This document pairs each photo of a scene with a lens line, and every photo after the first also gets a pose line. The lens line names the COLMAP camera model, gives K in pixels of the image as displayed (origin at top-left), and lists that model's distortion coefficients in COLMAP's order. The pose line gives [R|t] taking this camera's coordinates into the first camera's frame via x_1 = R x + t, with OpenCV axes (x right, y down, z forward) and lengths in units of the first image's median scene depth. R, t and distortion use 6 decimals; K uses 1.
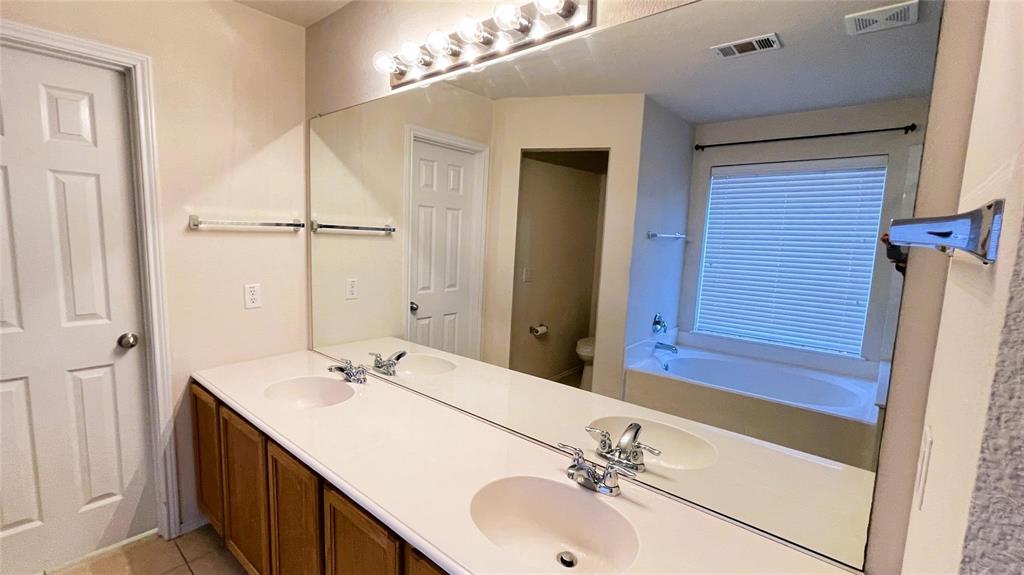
lens RADIAL K [[454.7, 0, 508.6], [0, 454.7, 292.3], [0, 0, 1]] dist [-0.004400, -0.000242]
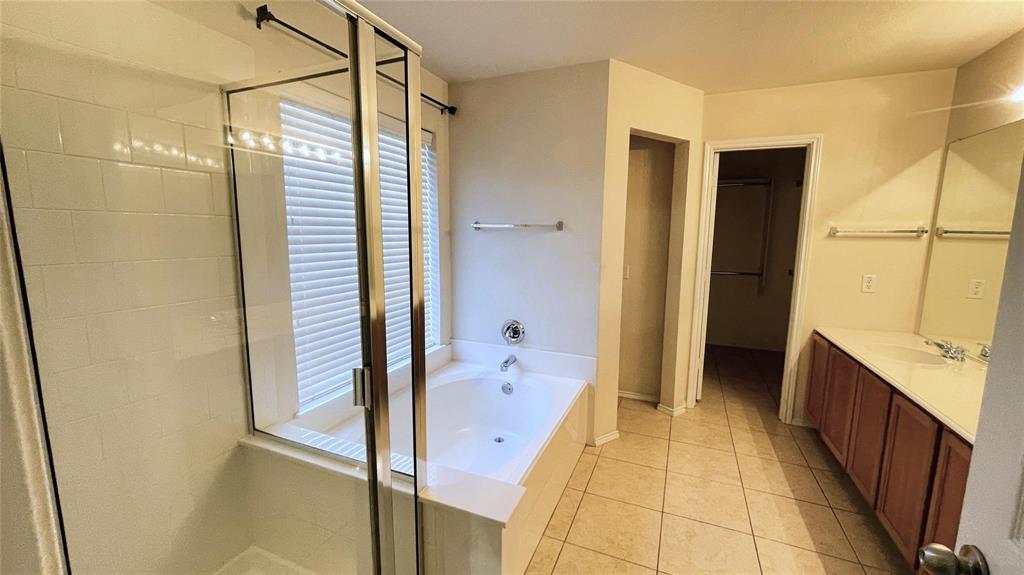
lens RADIAL K [[413.6, 0, 506.6], [0, 413.6, 289.3], [0, 0, 1]] dist [0.001716, -0.000844]
pose [[0.312717, 0.102872, -0.944259, 0.287448], [-0.117195, 0.990701, 0.069119, 0.068034], [0.942589, 0.089048, 0.321865, -0.450679]]
